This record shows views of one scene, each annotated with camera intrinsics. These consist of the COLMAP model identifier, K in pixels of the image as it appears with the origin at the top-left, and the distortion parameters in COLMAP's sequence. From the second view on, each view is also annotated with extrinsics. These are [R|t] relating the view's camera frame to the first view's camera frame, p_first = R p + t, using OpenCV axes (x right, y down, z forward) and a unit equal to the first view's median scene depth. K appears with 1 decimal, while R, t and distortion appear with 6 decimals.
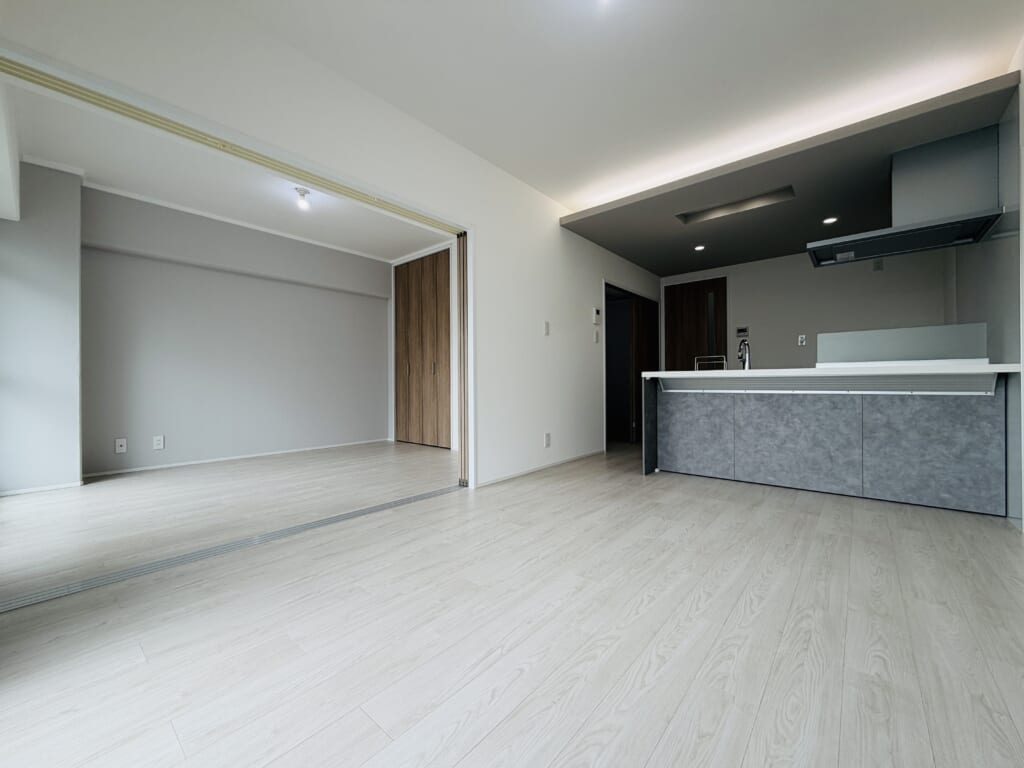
lens RADIAL K [[412.0, 0, 512.5], [0, 412.0, 382.4], [0, 0, 1]] dist [-0.000863, 0.000106]
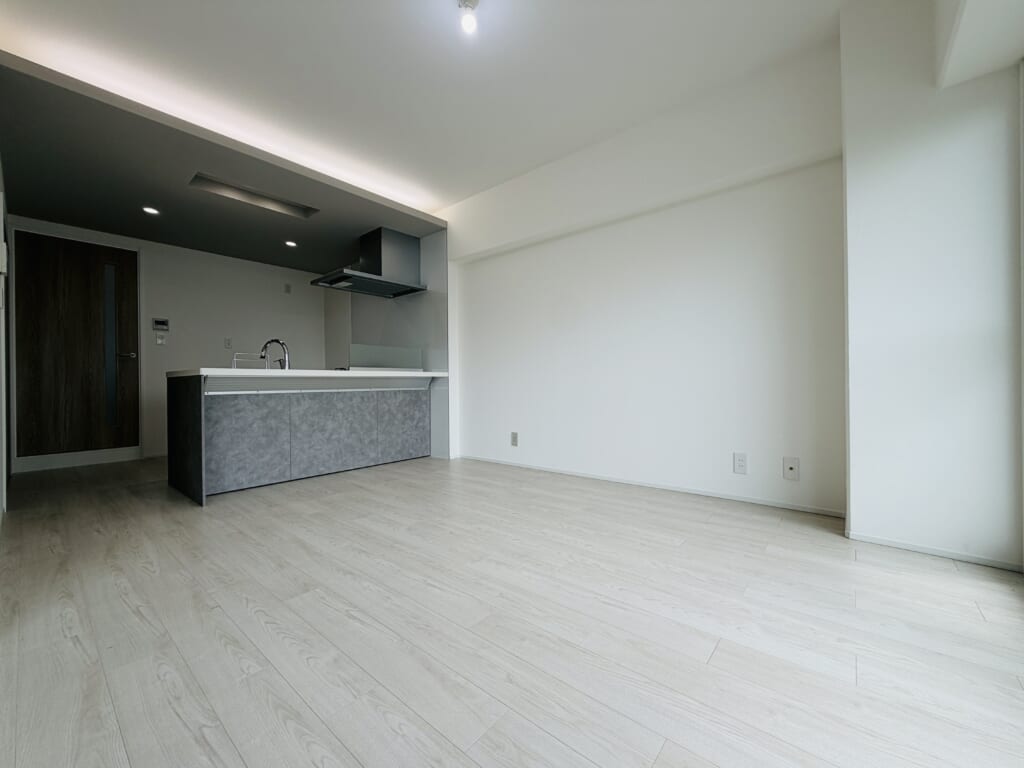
lens RADIAL K [[412.0, 0, 507.6], [0, 412.0, 382.3], [0, 0, 1]] dist [-0.000863, 0.000106]
pose [[-0.005633, 0.005775, 0.999967, -0.482114], [0.008297, 0.999949, -0.005728, 0.010625], [-0.999950, 0.008264, -0.005680, 0.500618]]
